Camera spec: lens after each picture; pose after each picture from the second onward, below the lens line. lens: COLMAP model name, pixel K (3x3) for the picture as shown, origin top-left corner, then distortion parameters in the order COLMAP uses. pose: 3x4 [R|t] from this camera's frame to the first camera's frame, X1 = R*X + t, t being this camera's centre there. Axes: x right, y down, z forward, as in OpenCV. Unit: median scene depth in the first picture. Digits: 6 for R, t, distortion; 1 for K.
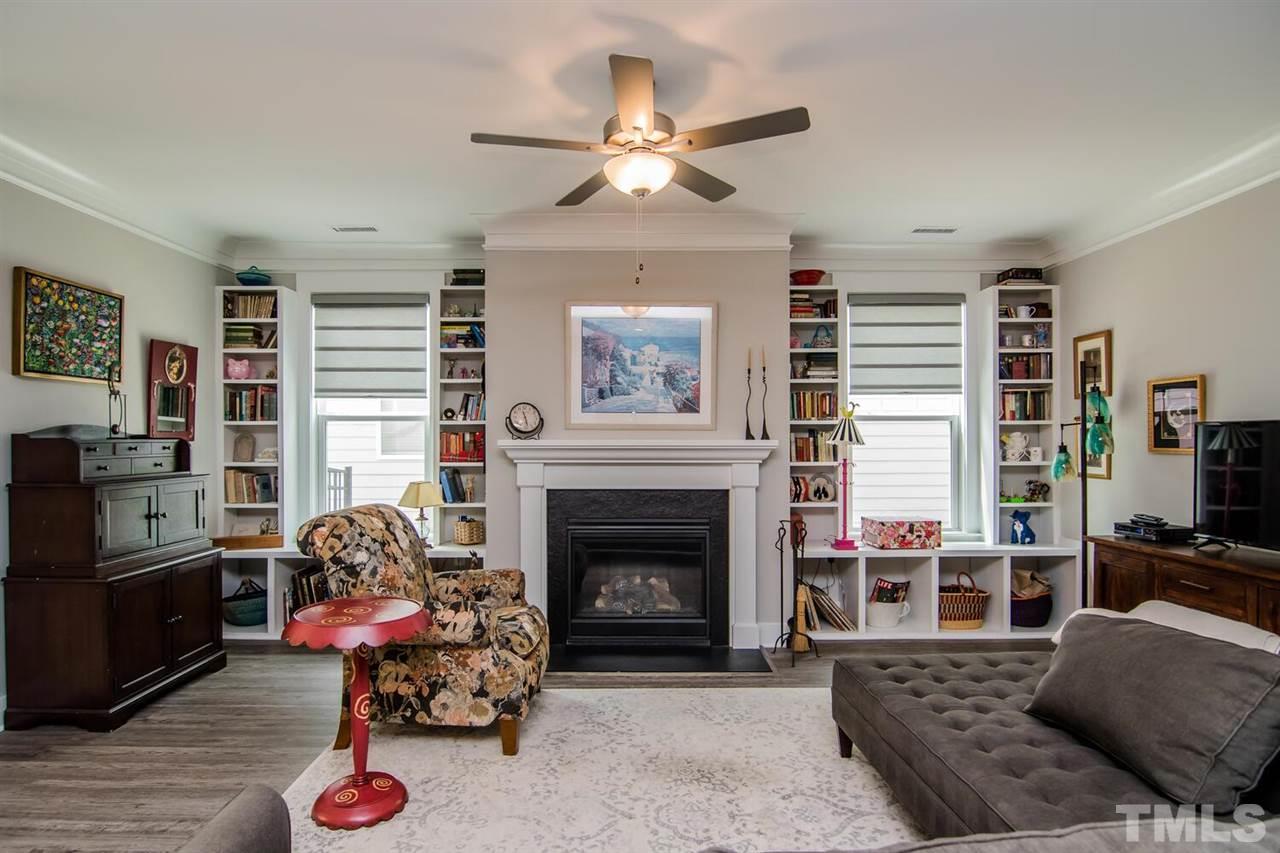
lens RADIAL K [[679.5, 0, 643.0], [0, 679.5, 444.7], [0, 0, 1]] dist [-0.016690, -0.006953]
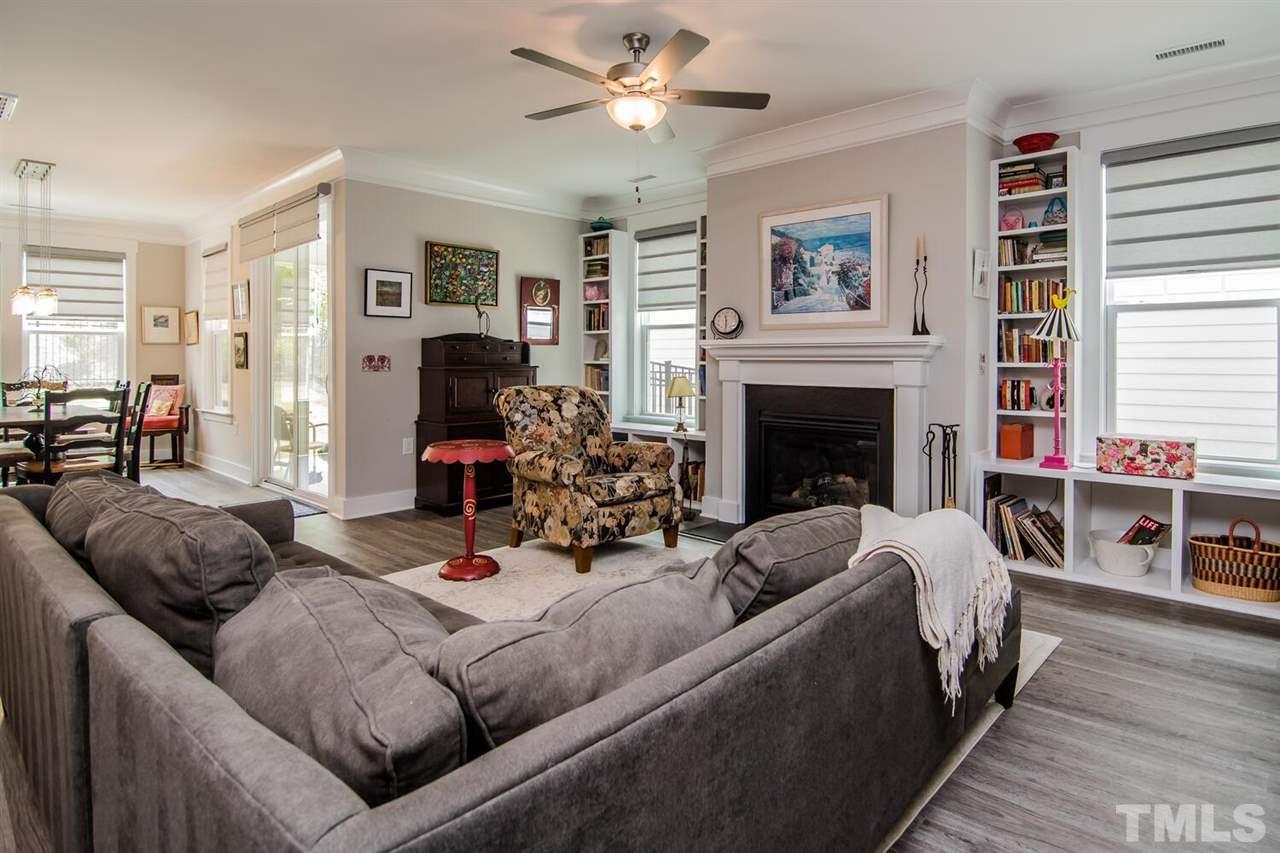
lens RADIAL K [[703.0, 0, 699.0], [0, 703.0, 361.3], [0, 0, 1]] dist [-0.009284, -0.006117]
pose [[0.745543, 0.003758, -0.666447, 0.572954], [-0.004710, 0.999989, 0.000370, 0.028197], [0.666441, 0.002863, 0.745552, 0.084464]]
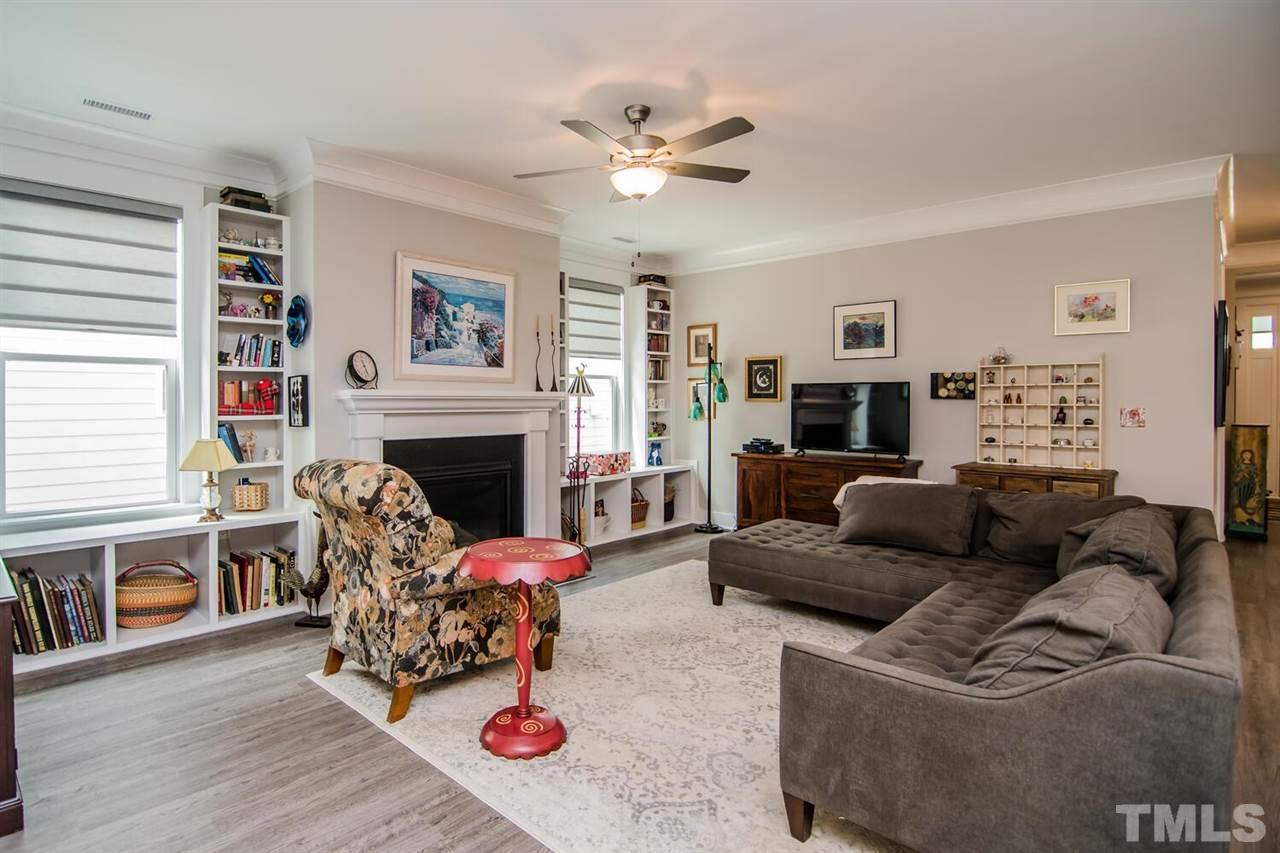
lens RADIAL K [[642.1, 0, 599.6], [0, 642.1, 404.5], [0, 0, 1]] dist [-0.002998, -0.006155]
pose [[0.711434, -0.005239, 0.702733, -0.562992], [0.000790, 0.999978, 0.006655, 0.008303], [-0.702752, -0.004179, 0.711422, 0.118534]]
